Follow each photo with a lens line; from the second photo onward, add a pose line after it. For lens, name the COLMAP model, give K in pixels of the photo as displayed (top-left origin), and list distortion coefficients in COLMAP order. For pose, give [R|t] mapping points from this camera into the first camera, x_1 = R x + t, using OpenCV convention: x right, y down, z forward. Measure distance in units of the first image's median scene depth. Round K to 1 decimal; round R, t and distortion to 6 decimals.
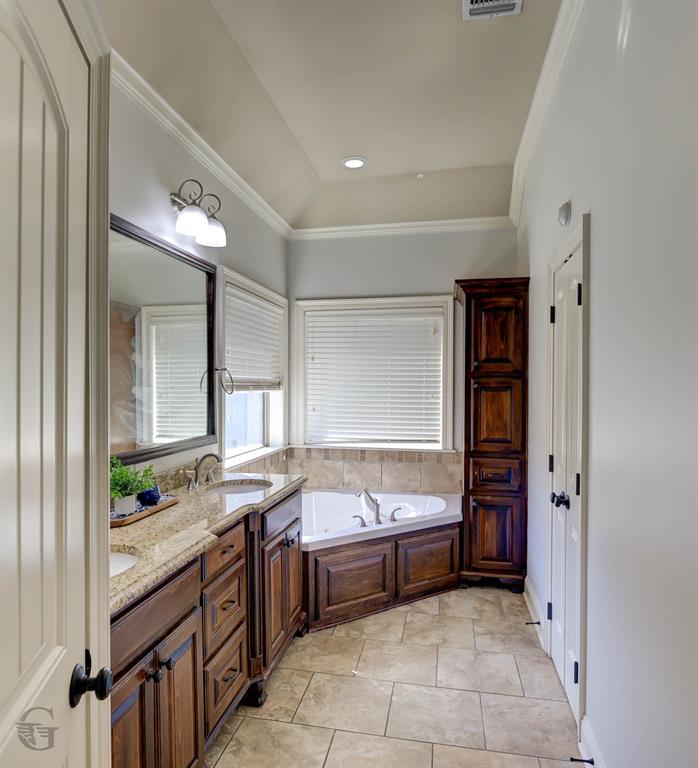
lens RADIAL K [[542.7, 0, 324.6], [0, 542.7, 386.3], [0, 0, 1]] dist [0.000748, 0.000075]
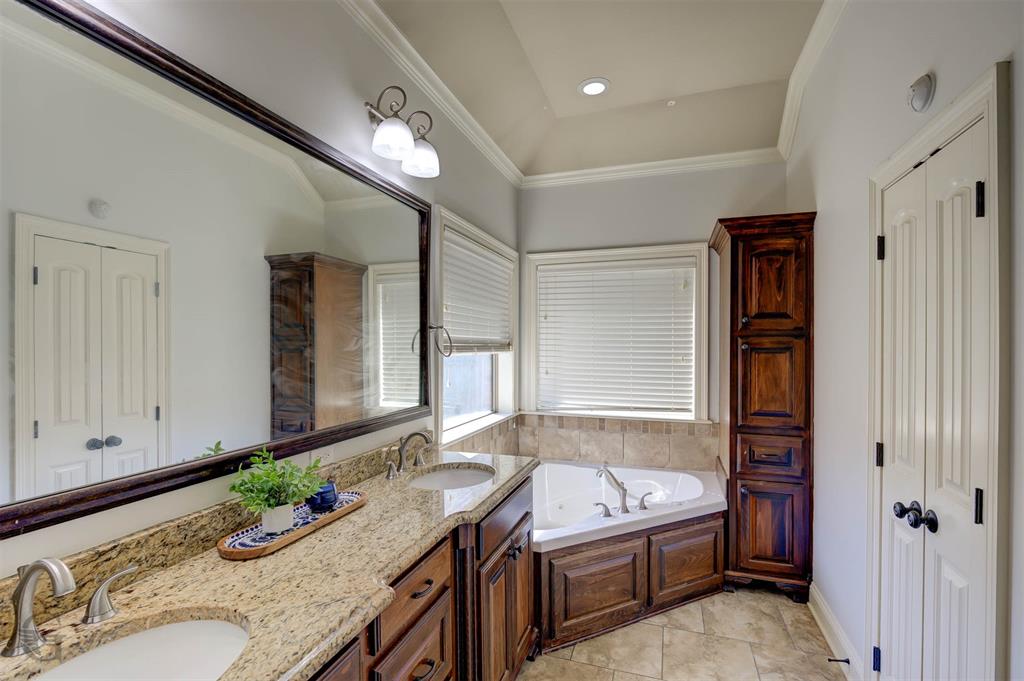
lens RADIAL K [[480.0, 0, 502.2], [0, 480.0, 346.5], [0, 0, 1]] dist [0.000214, 0.000045]
pose [[0.993932, -0.000559, -0.109992, -0.007261], [0.000443, 0.999999, -0.001080, -0.000614], [0.109993, 0.001025, 0.993932, 0.239466]]
